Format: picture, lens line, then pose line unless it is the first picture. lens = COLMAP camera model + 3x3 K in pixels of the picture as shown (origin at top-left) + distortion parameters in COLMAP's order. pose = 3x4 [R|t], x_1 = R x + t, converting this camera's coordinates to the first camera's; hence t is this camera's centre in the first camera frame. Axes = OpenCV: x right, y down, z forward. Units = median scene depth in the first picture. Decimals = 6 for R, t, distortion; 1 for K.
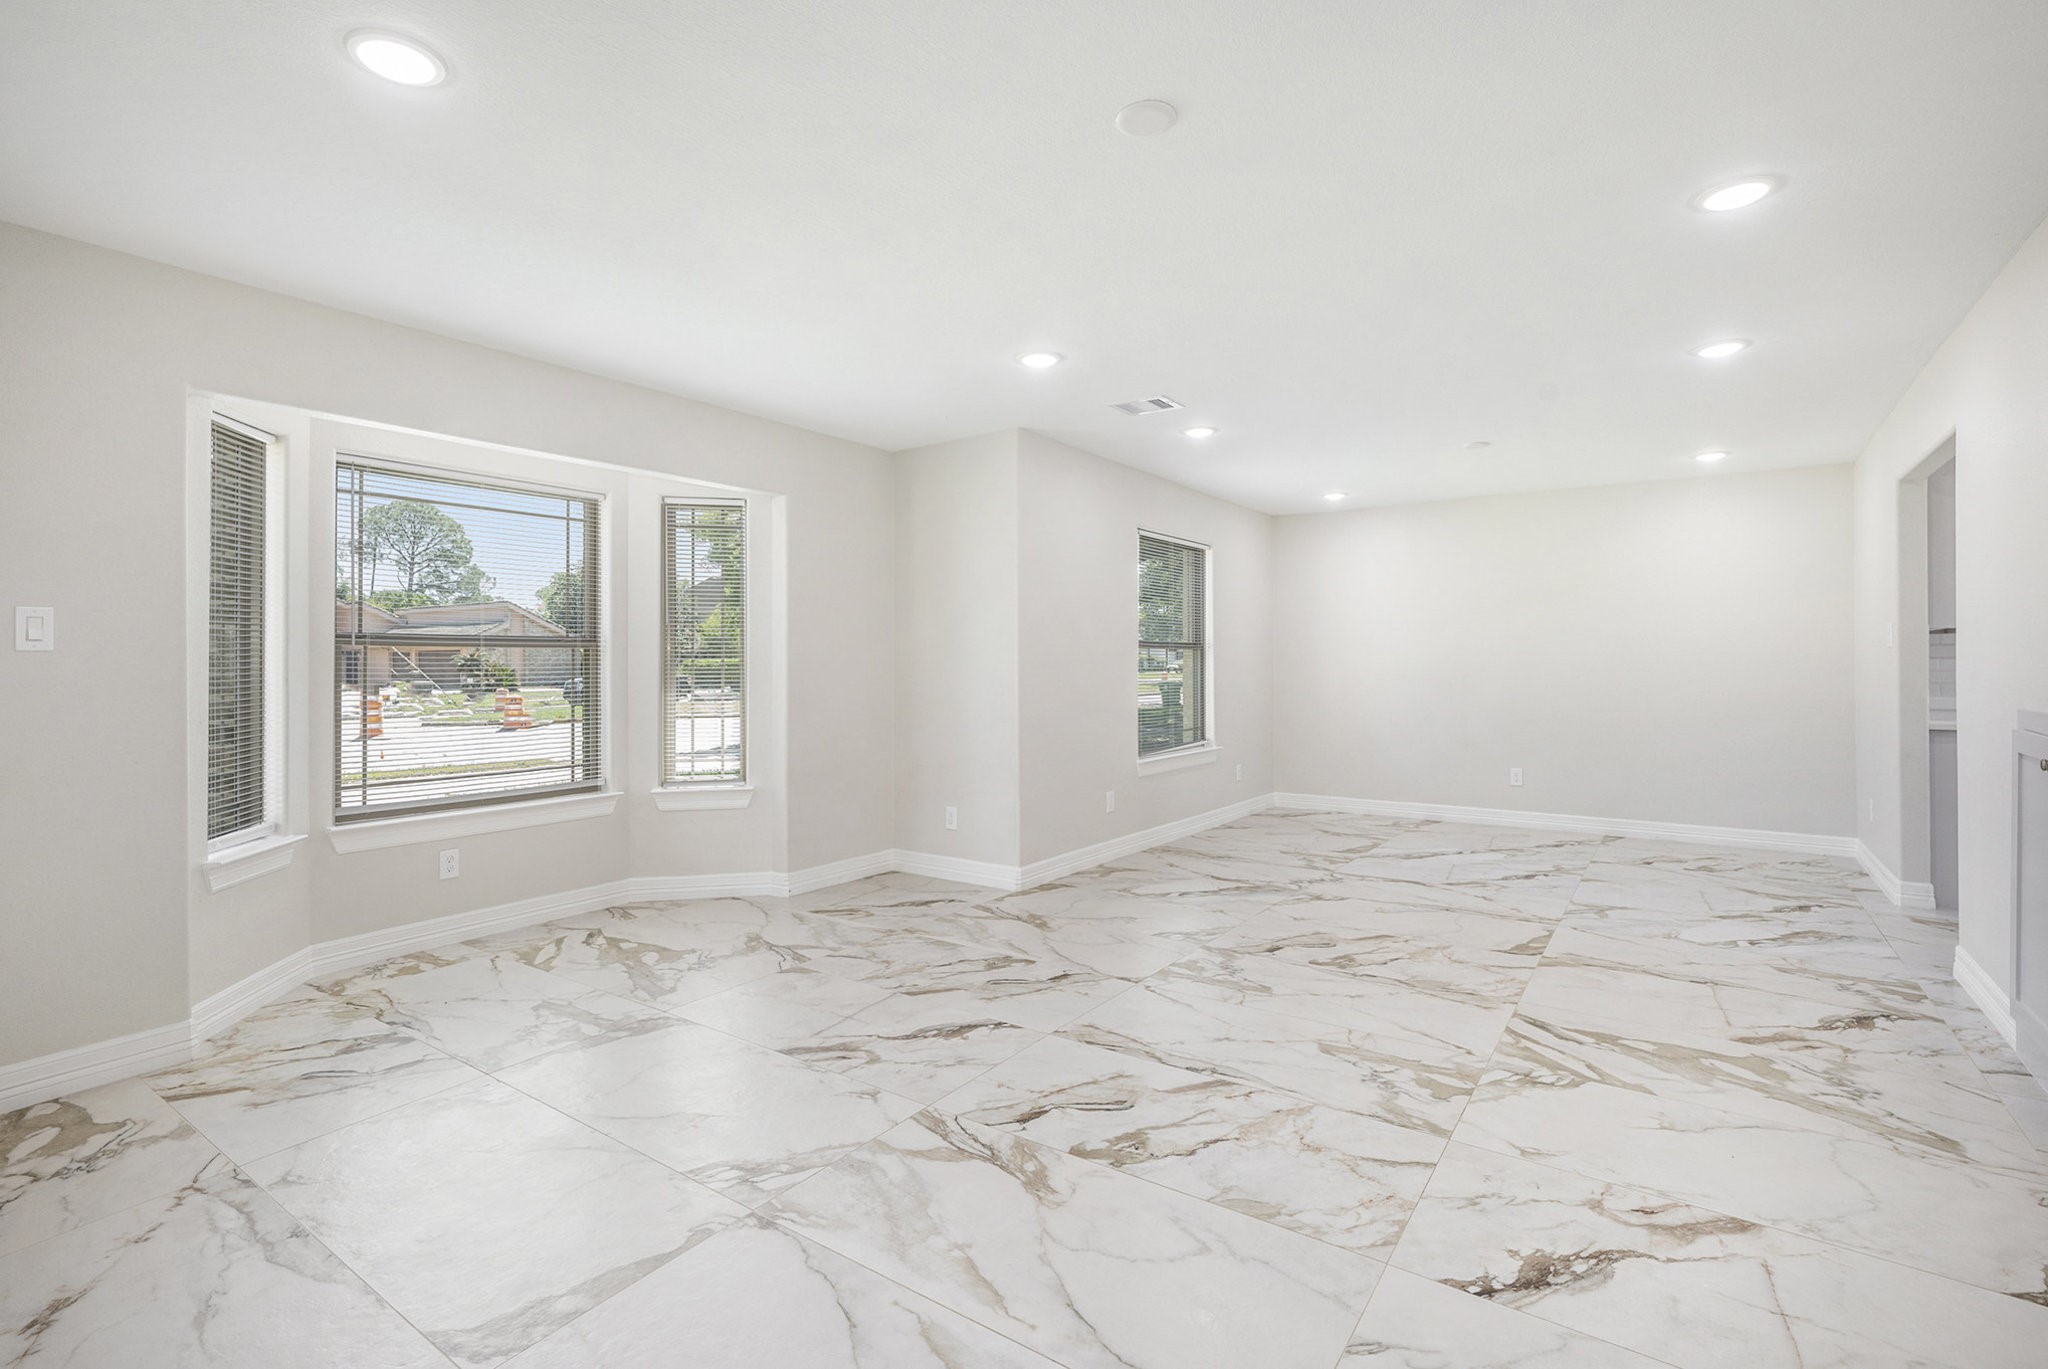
lens RADIAL K [[962.2, 0, 1042.5], [0, 962.2, 676.7], [0, 0, 1]] dist [0.003208, 0.000387]
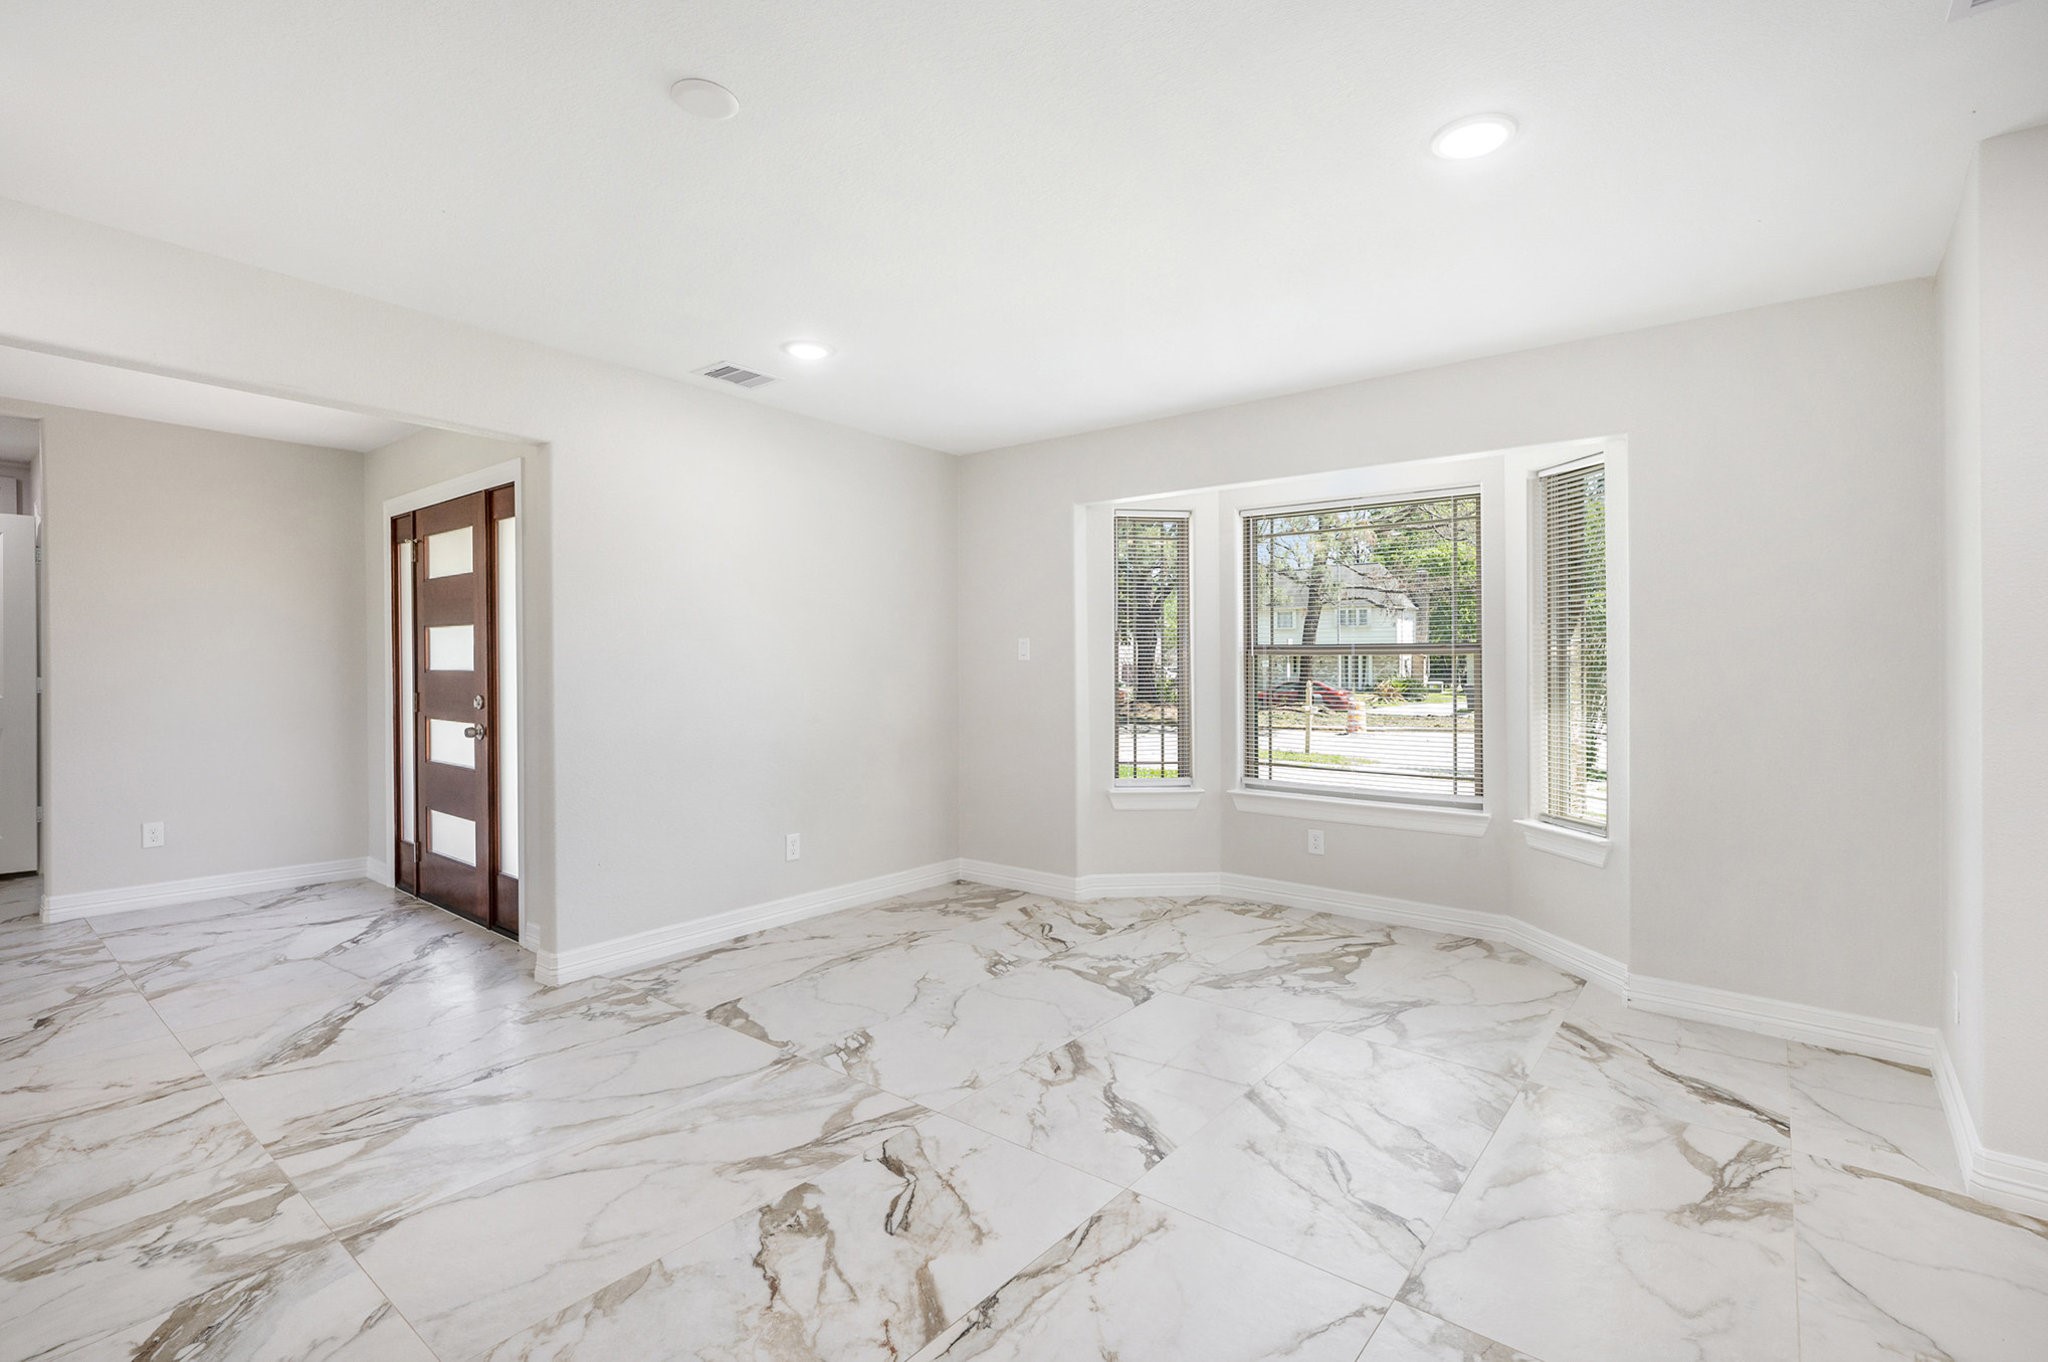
lens RADIAL K [[962.2, 0, 1058.2], [0, 962.2, 662.2], [0, 0, 1]] dist [0.003208, 0.000387]
pose [[-0.070376, 0.004364, -0.997511, 0.671599], [-0.020095, 0.999781, 0.005792, -0.027708], [0.997318, 0.020453, -0.070273, 0.904126]]
